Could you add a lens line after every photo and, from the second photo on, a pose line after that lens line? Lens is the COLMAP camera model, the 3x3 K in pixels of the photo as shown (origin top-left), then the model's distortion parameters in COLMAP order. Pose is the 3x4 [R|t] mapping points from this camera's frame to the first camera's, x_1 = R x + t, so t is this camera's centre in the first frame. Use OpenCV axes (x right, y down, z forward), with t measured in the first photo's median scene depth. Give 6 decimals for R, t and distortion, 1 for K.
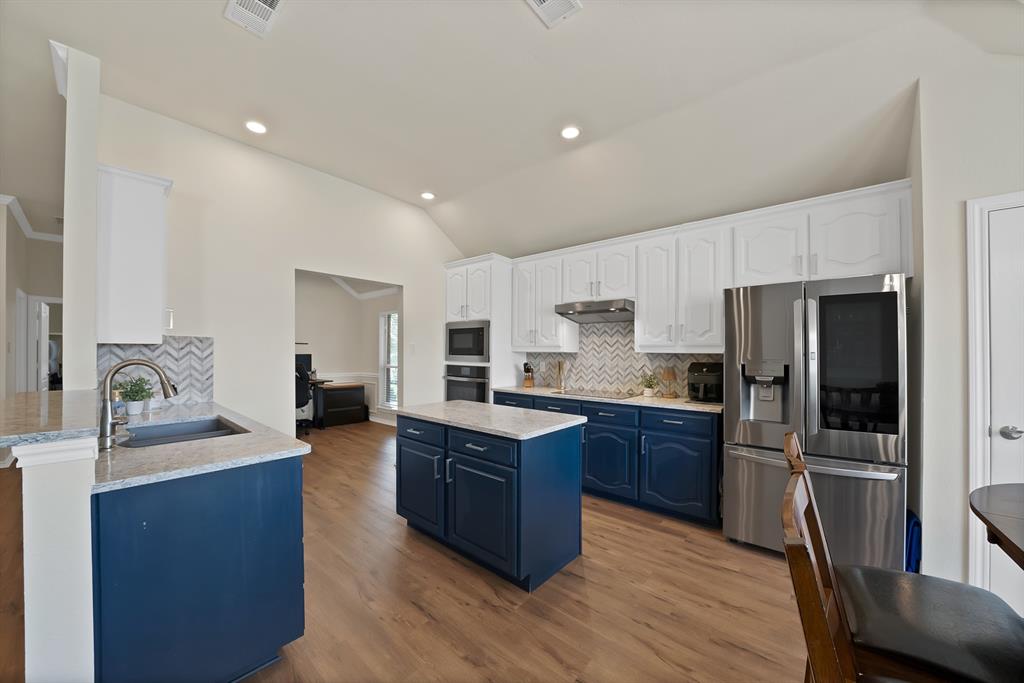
lens RADIAL K [[370.5, 0, 515.9], [0, 370.5, 343.2], [0, 0, 1]] dist [-0.017239, 0.000154]
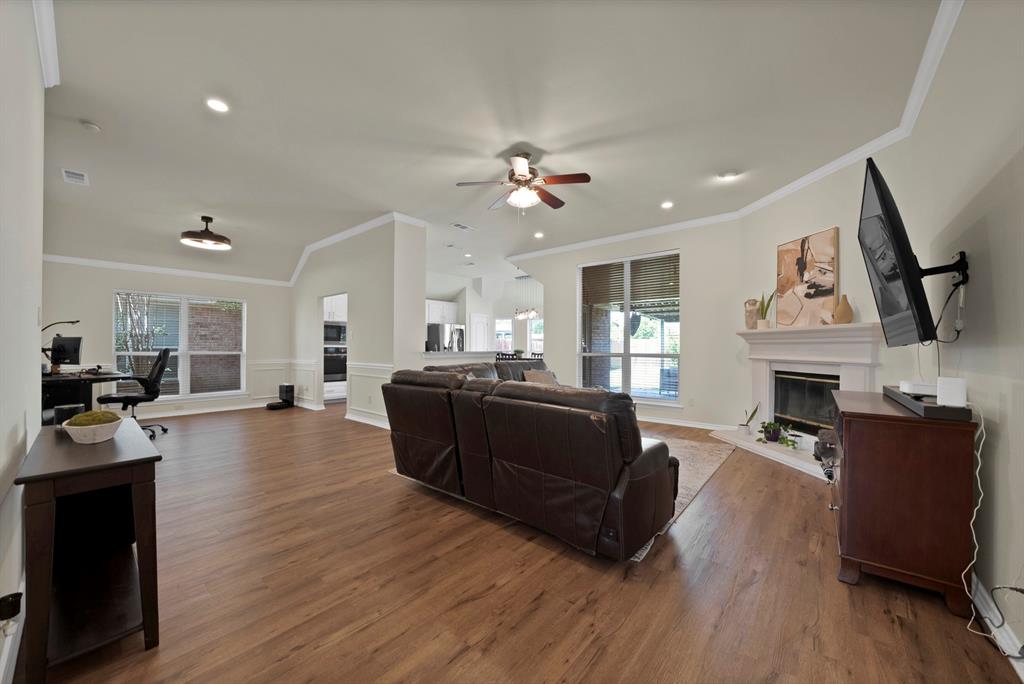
lens RADIAL K [[370.5, 0, 515.9], [0, 370.5, 343.7], [0, 0, 1]] dist [-0.017239, 0.000154]
pose [[-0.007660, 0.009548, 0.999925, -2.053088], [-0.015841, 0.999828, -0.009669, 0.051930], [-0.999845, -0.015914, -0.007507, 0.198910]]
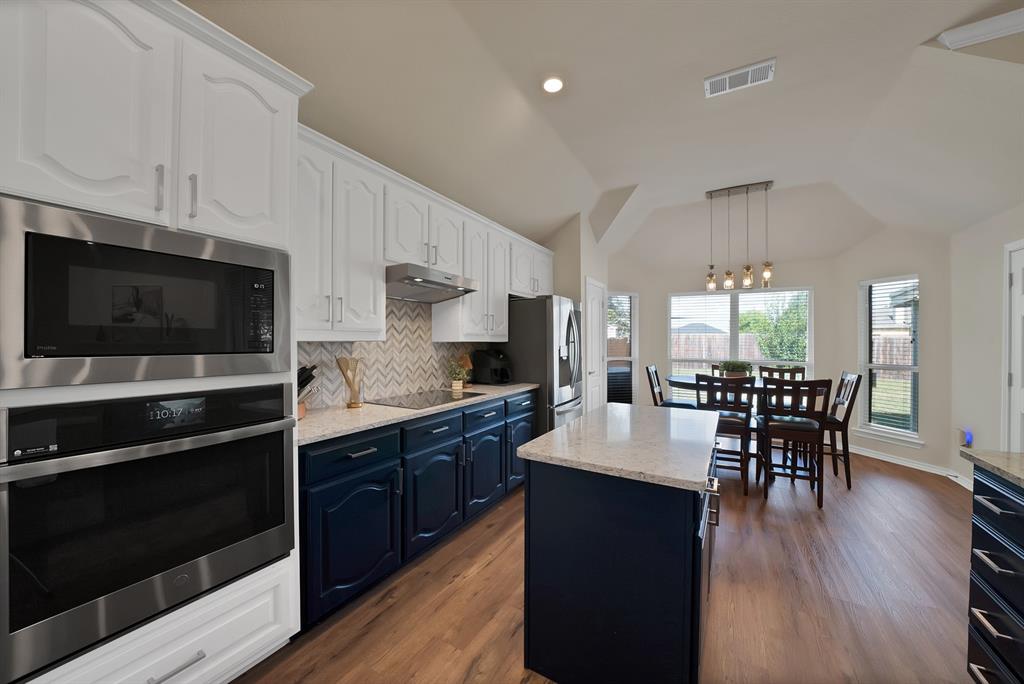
lens RADIAL K [[370.5, 0, 515.9], [0, 370.5, 343.7], [0, 0, 1]] dist [-0.017239, 0.000154]
pose [[-0.173700, -0.008832, 0.984759, -0.500340], [-0.018998, 0.999804, 0.005615, 0.020901], [-0.984615, -0.017733, -0.173834, 0.909750]]
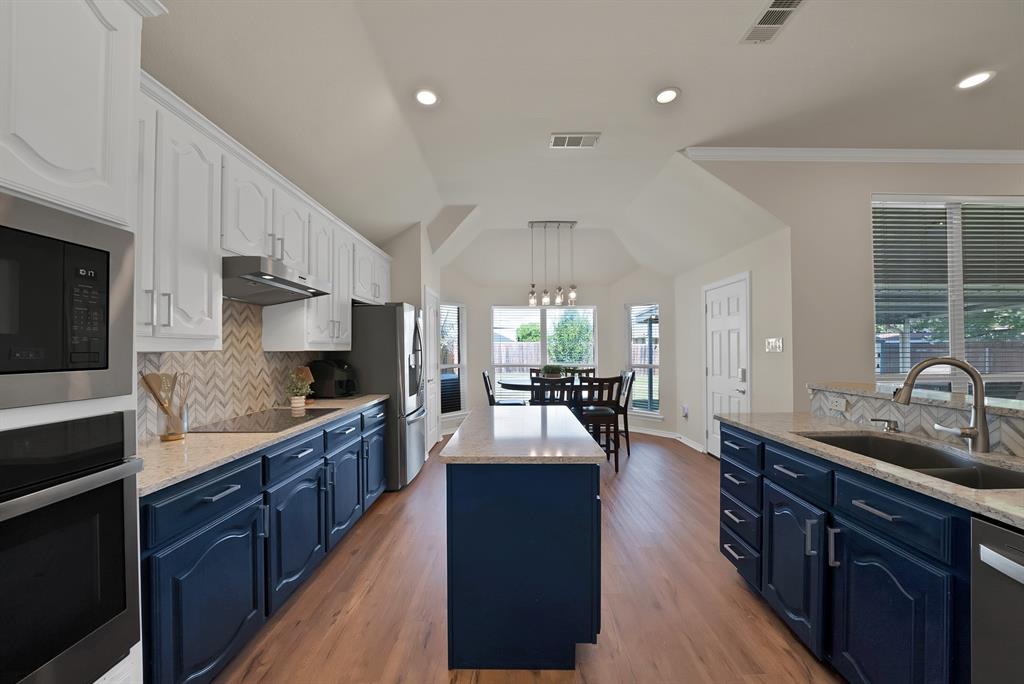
lens RADIAL K [[371.4, 0, 513.7], [0, 371.4, 346.8], [0, 0, 1]] dist [-0.019770, 0.000080]
pose [[-0.642313, 0.006434, 0.766415, -0.473851], [-0.007859, 0.999857, -0.014980, 0.022653], [-0.766402, -0.015645, -0.642171, 1.029999]]
